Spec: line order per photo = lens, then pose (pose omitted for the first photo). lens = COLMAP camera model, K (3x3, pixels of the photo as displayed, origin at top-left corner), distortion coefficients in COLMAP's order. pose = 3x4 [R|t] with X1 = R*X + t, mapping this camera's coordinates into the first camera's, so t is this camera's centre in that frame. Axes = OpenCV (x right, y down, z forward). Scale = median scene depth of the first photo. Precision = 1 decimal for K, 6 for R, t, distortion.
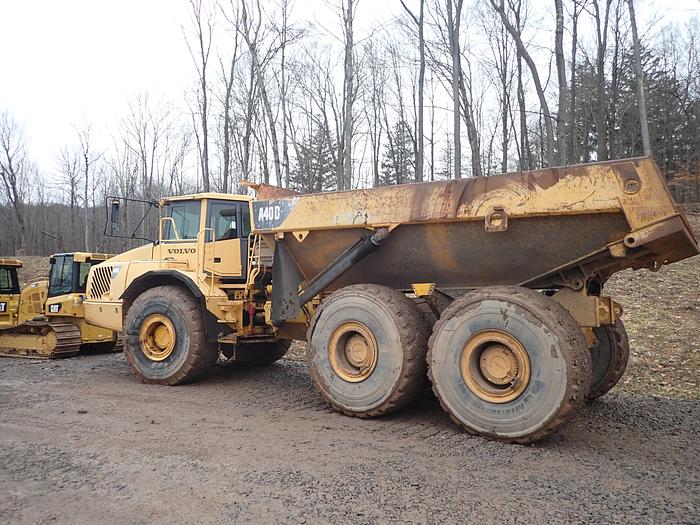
lens RADIAL K [[520.0, 0, 350.9], [0, 520.0, 265.2], [0, 0, 1]] dist [0.000608, 0.006390]
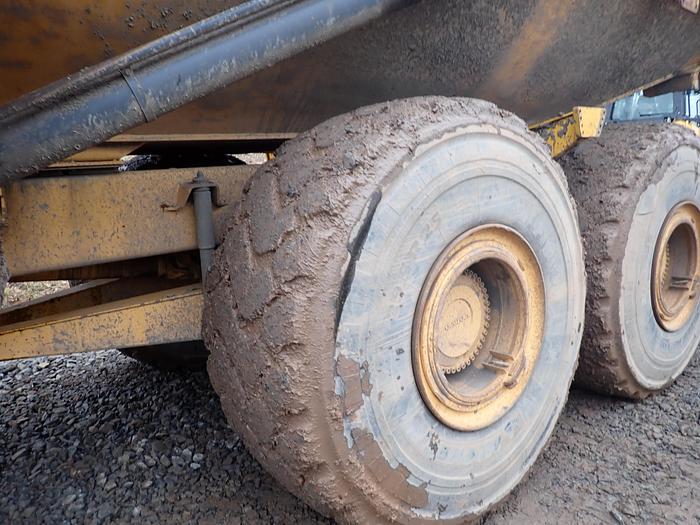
lens RADIAL K [[520.0, 0, 350.9], [0, 520.0, 265.2], [0, 0, 1]] dist [0.000608, 0.006390]
pose [[0.264248, -0.179194, 0.947662, -0.259221], [-0.017049, 0.981566, 0.190359, 0.068151], [-0.964304, -0.066458, 0.256322, 0.893702]]
